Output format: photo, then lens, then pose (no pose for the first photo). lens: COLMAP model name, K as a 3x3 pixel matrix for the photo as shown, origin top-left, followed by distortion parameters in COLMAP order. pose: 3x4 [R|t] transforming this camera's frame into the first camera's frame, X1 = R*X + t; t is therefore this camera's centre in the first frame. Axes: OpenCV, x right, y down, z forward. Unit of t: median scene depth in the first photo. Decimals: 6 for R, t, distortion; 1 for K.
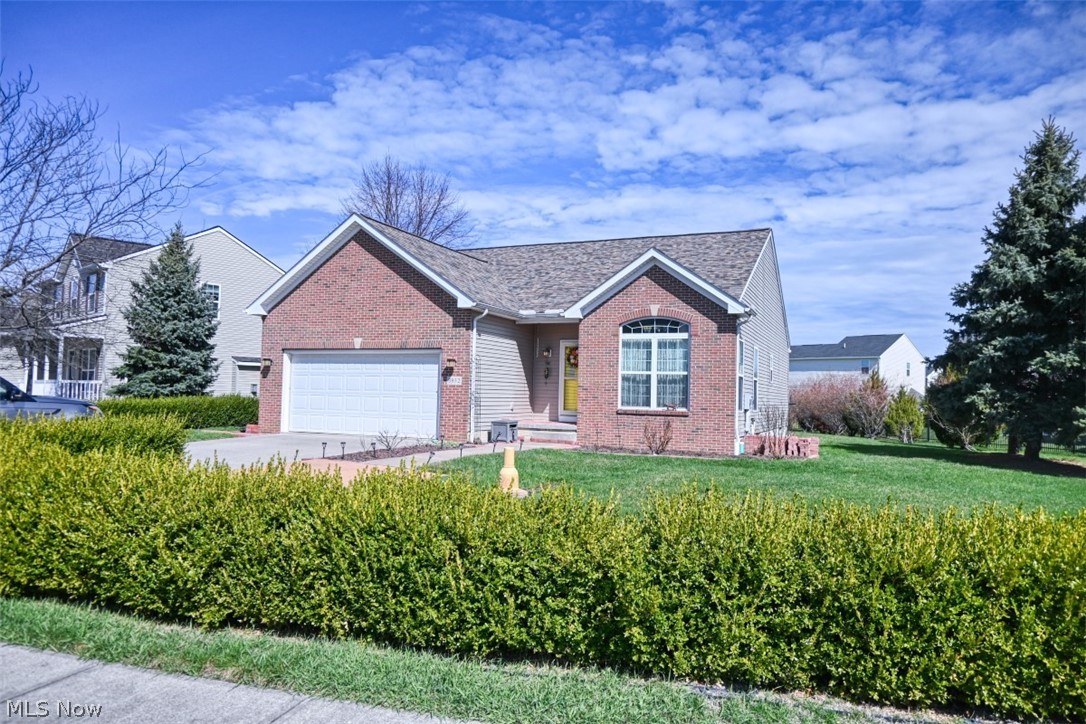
lens RADIAL K [[735.5, 0, 542.2], [0, 735.5, 362.3], [0, 0, 1]] dist [-0.004575, -0.006305]
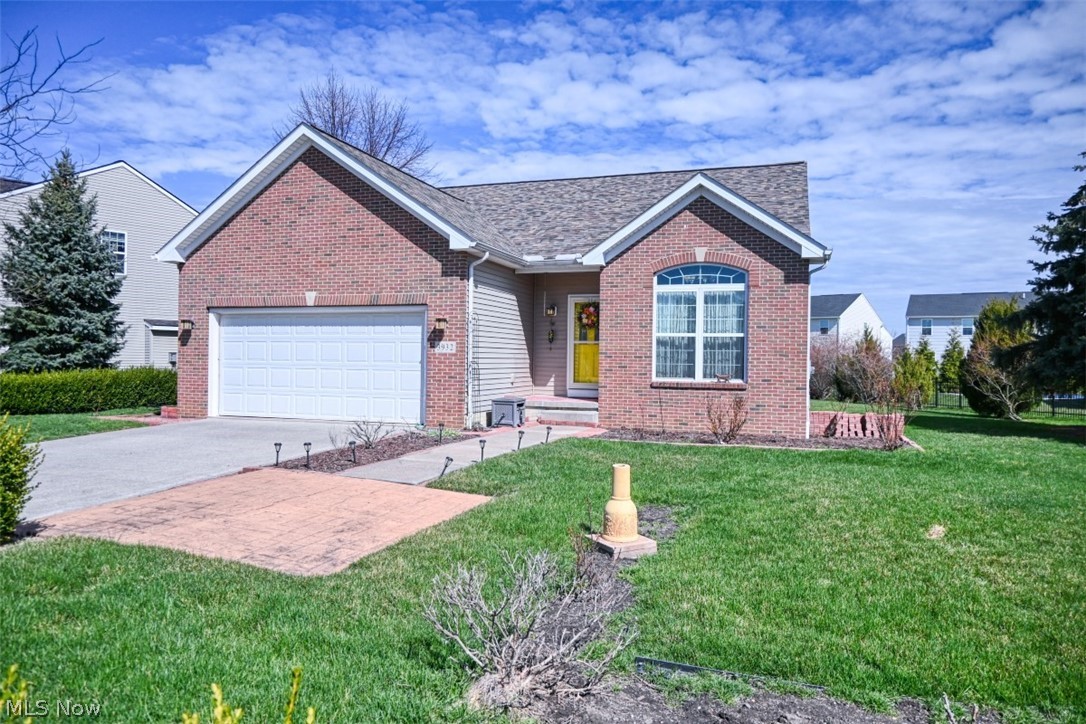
lens RADIAL K [[735.5, 0, 543.2], [0, 735.5, 362.3], [0, 0, 1]] dist [-0.004575, -0.006305]
pose [[0.995883, -0.011072, 0.089970, -0.080582], [0.006558, 0.998712, 0.050311, 0.002813], [-0.090411, -0.049514, 0.994673, 0.221980]]
